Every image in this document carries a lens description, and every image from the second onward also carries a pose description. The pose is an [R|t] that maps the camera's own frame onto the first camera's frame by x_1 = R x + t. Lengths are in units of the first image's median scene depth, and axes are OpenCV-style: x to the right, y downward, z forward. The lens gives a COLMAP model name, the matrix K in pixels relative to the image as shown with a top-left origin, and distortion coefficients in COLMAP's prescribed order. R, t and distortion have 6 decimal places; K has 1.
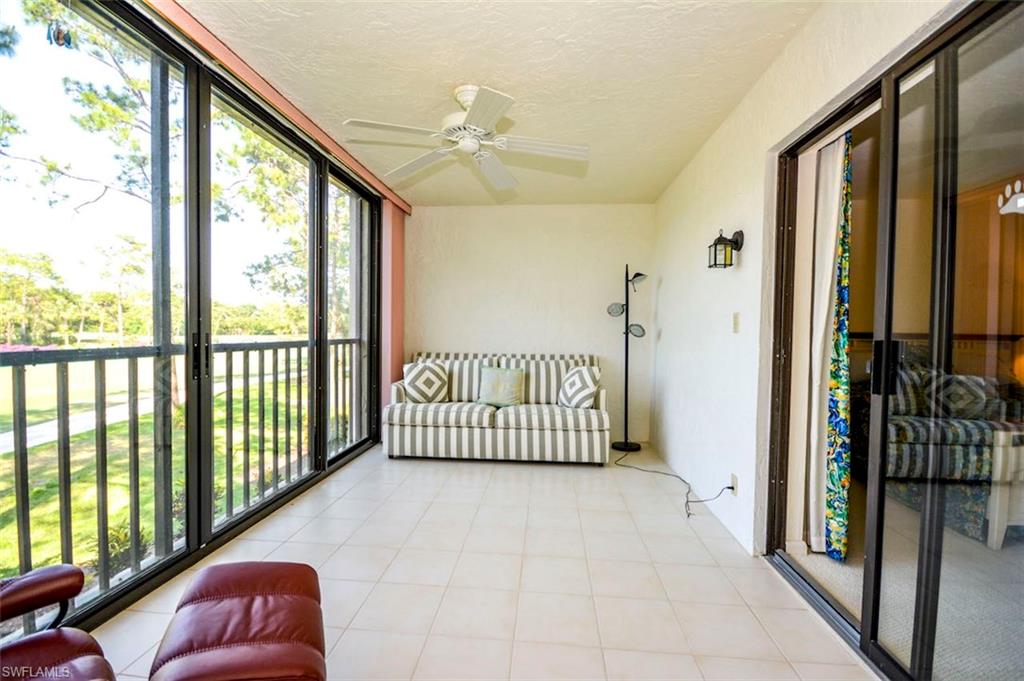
lens RADIAL K [[455.9, 0, 512.7], [0, 455.9, 340.5], [0, 0, 1]] dist [0.003847, 0.000101]
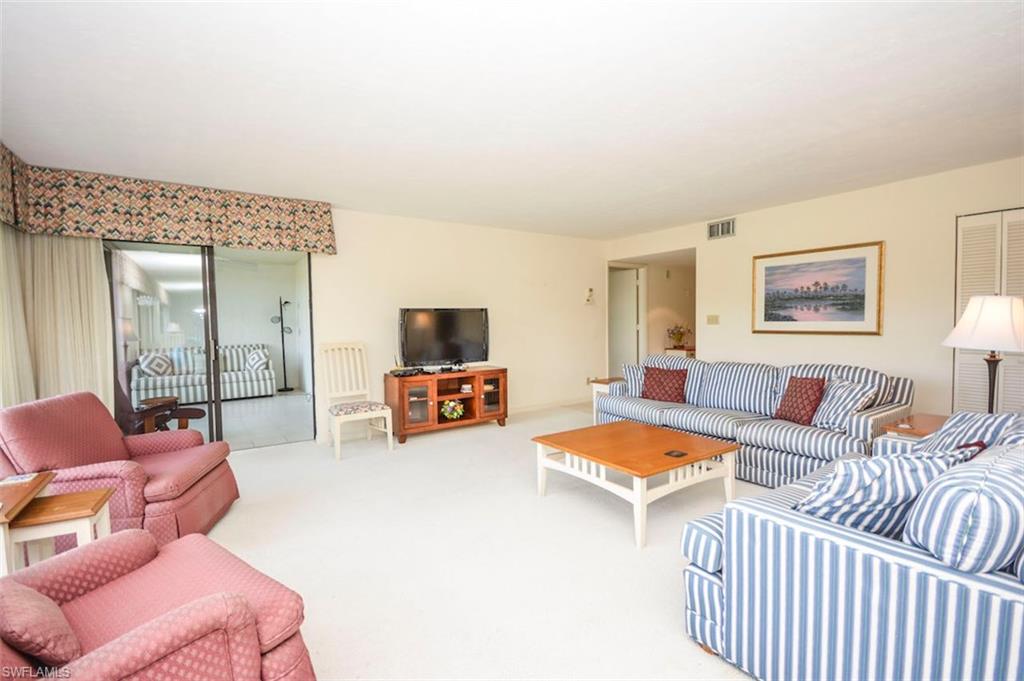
lens RADIAL K [[455.9, 0, 514.0], [0, 455.9, 340.2], [0, 0, 1]] dist [0.003847, 0.000101]
pose [[0.768814, -0.056270, 0.636992, -0.252374], [0.039866, 0.998401, 0.040081, -0.019349], [-0.638229, -0.005421, 0.769827, -1.228397]]
